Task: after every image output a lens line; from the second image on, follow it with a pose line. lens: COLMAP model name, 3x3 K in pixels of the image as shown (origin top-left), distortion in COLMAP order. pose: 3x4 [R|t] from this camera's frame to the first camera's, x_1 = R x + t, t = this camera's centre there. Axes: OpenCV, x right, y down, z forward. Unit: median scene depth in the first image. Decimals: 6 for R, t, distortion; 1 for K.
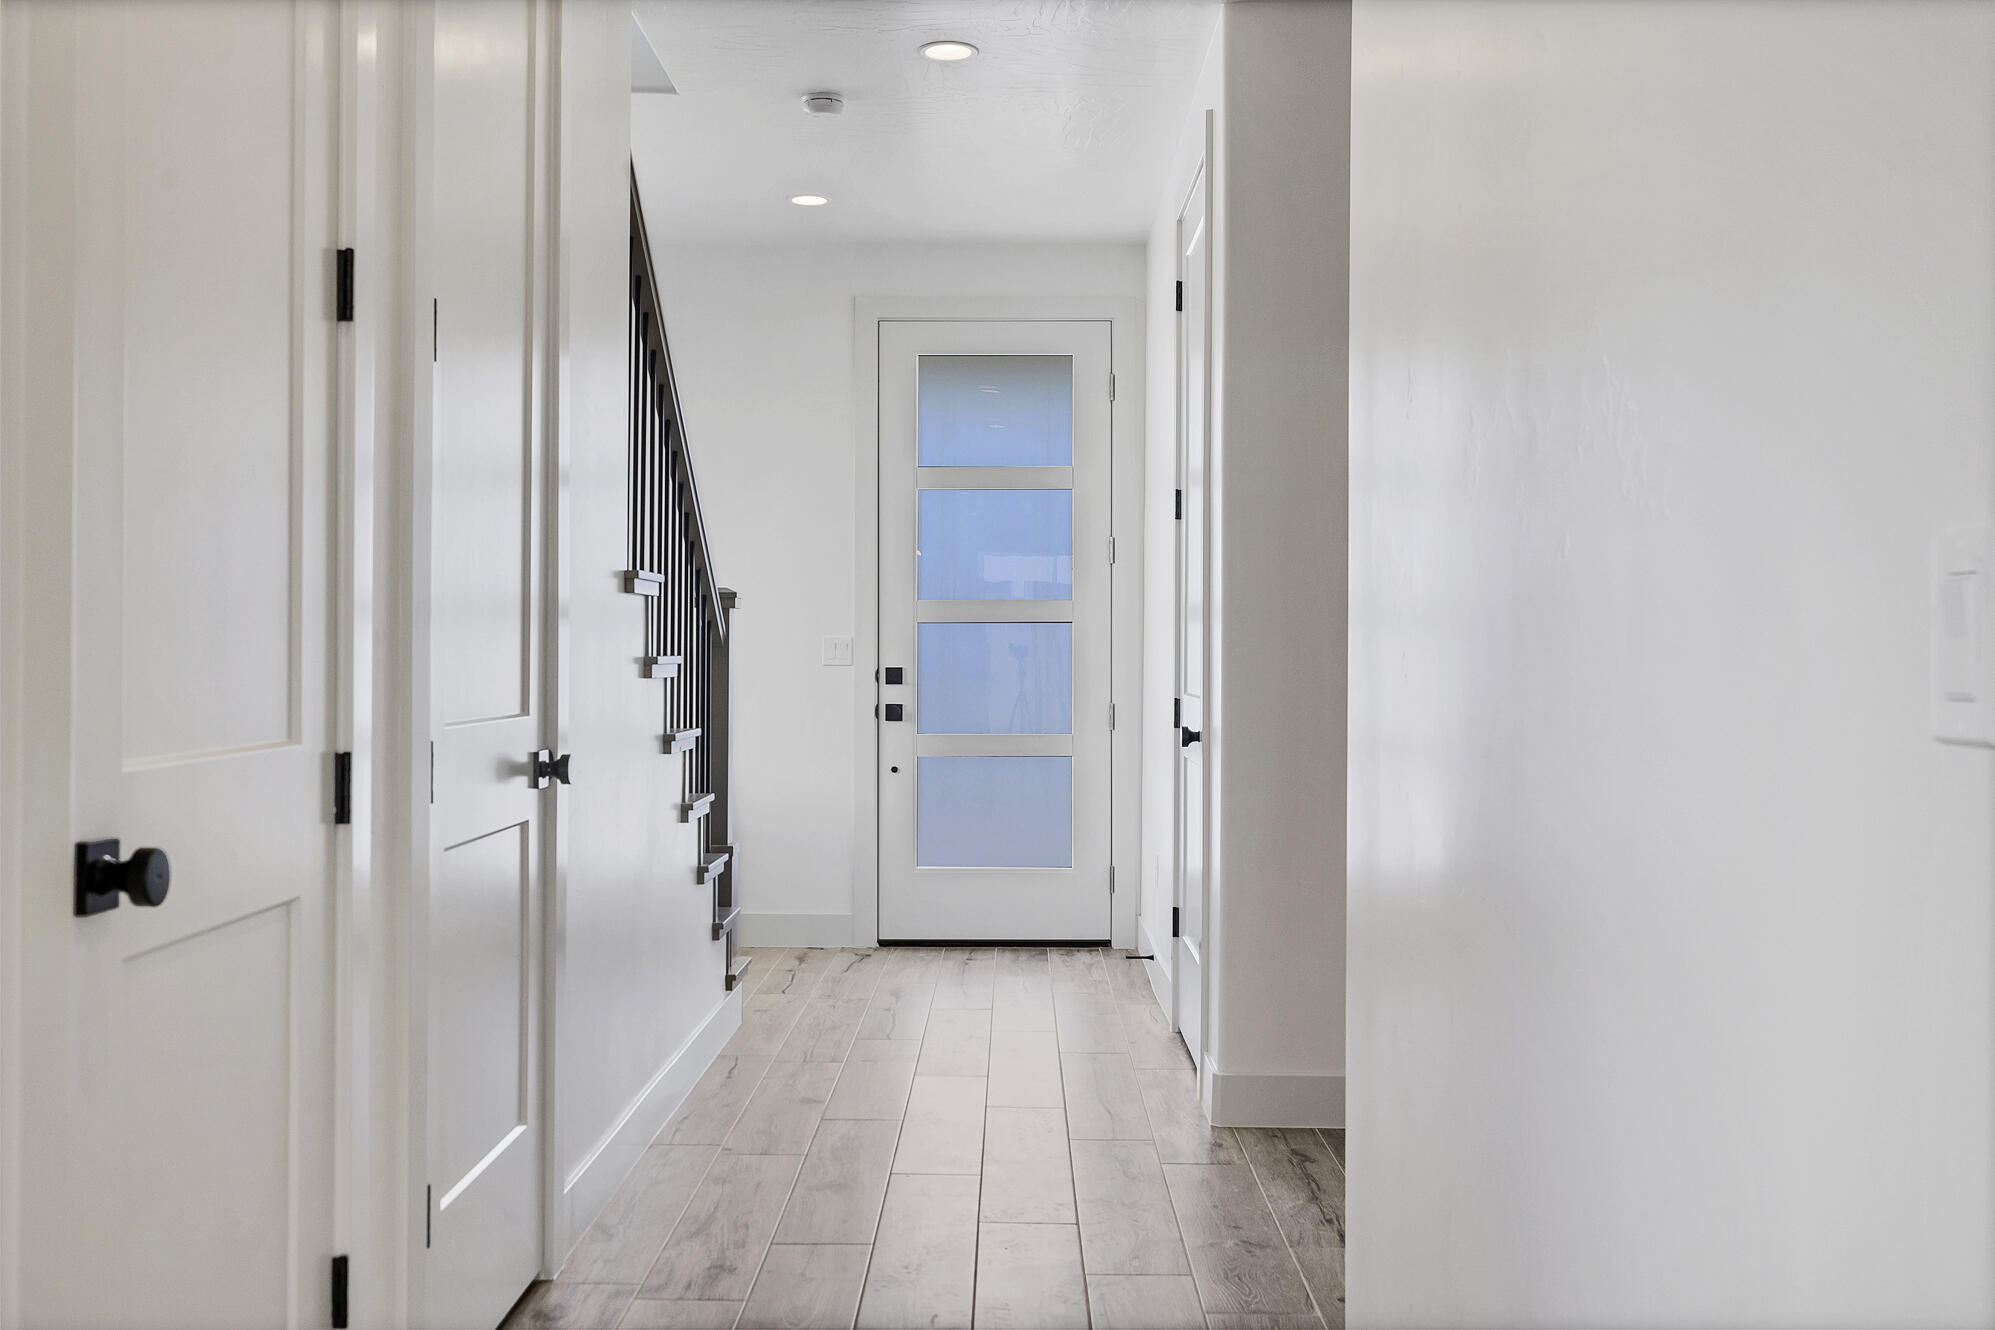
lens RADIAL K [[1974.1, 0, 997.1], [0, 1974.1, 663.1], [0, 0, 1]] dist [0.000956, 0.000000]
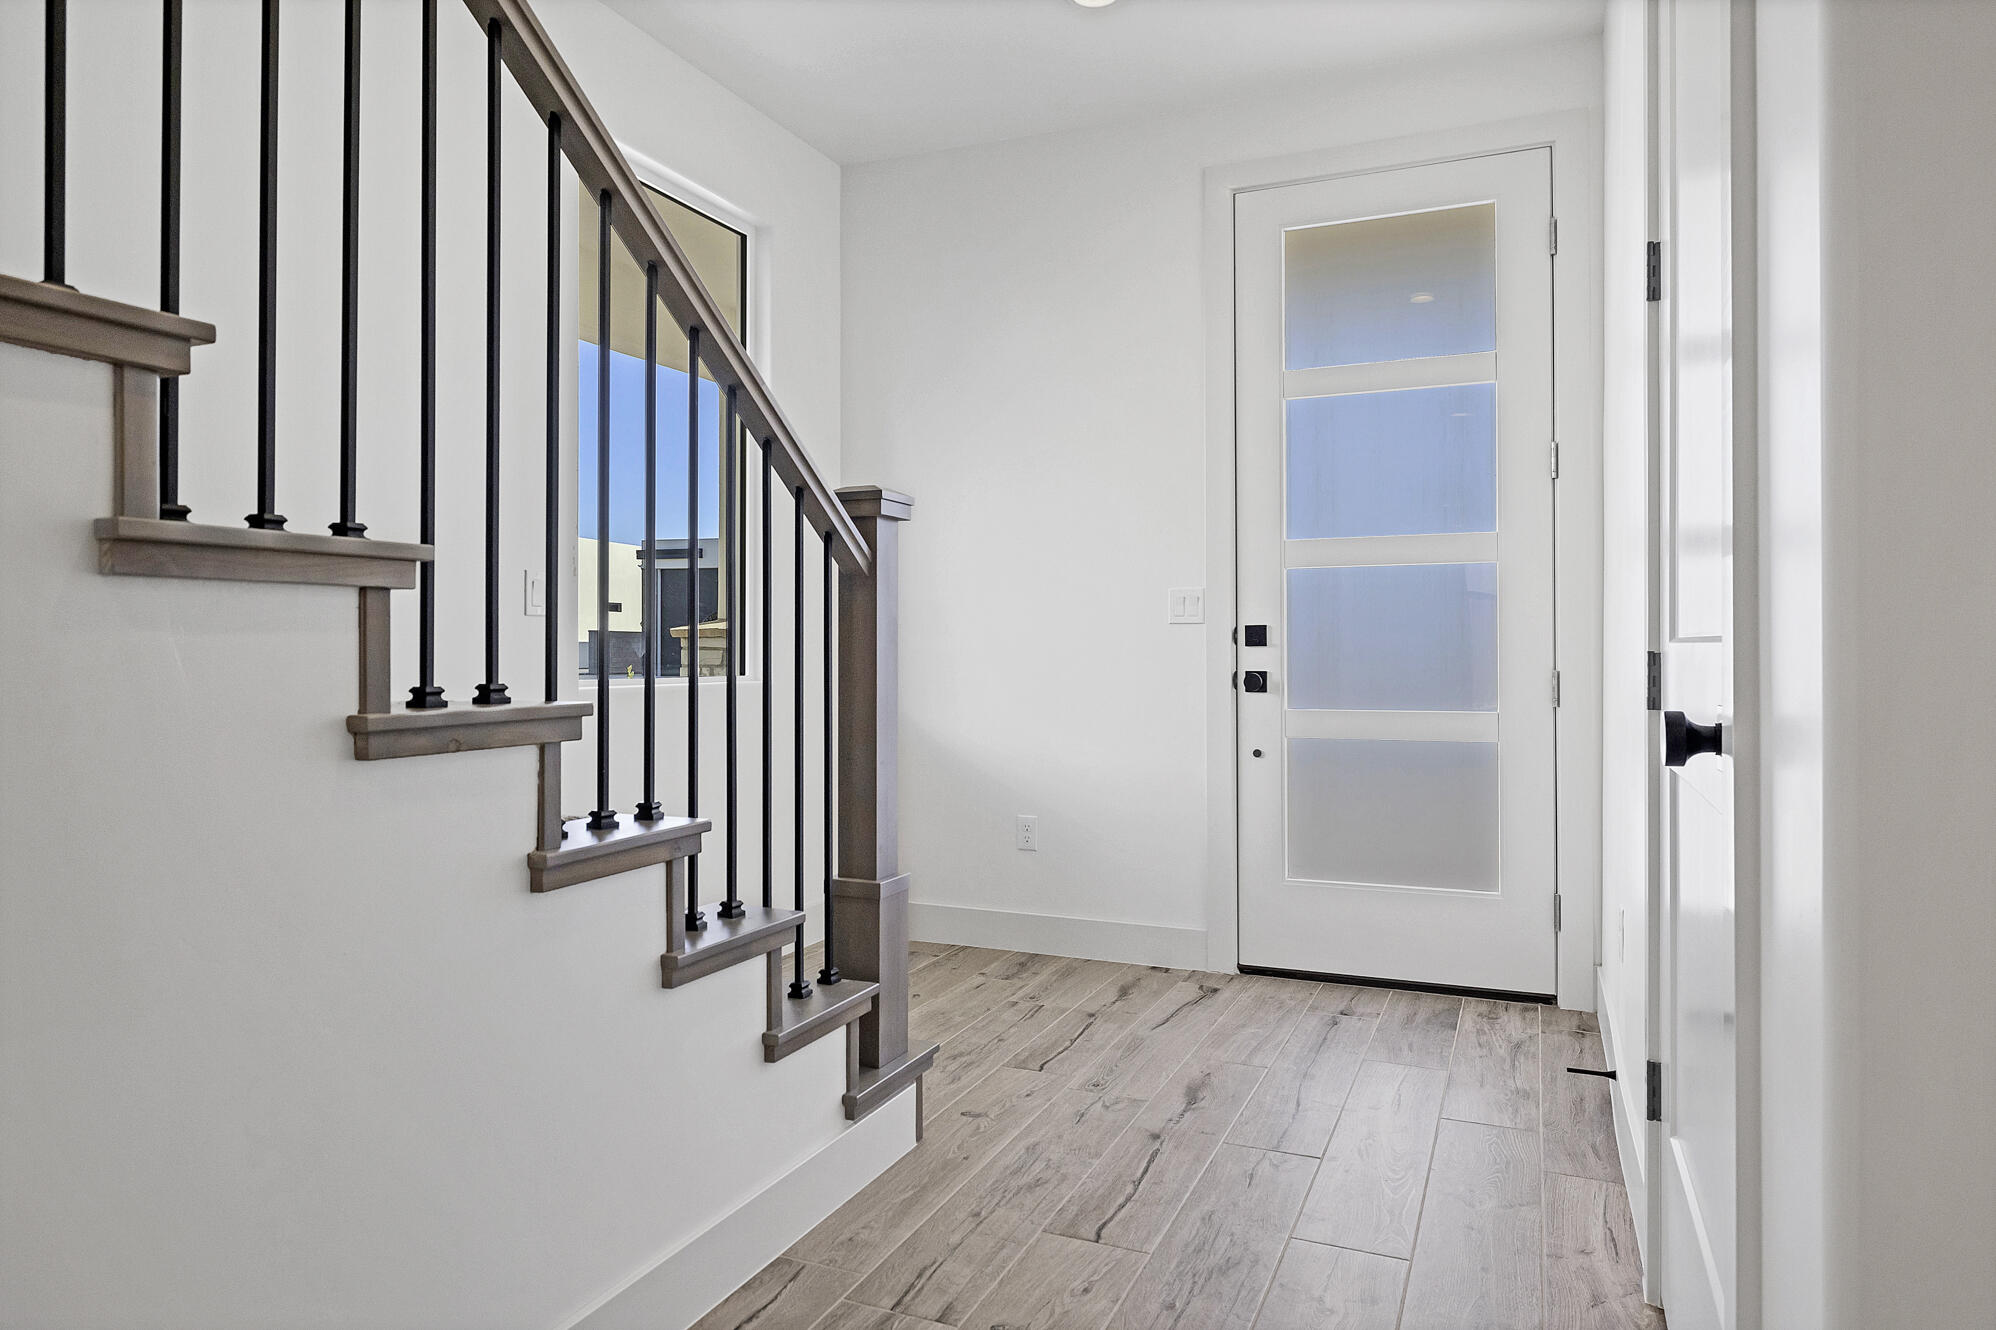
lens RADIAL K [[1227.0, 0, 998.0], [0, 1227.0, 653.5], [0, 0, 1]] dist [-0.002247, 0.000206]
pose [[0.919678, -0.006803, -0.392615, 0.046840], [0.006475, 0.999977, -0.002159, 0.014069], [0.392621, -0.000557, 0.919700, 0.504739]]
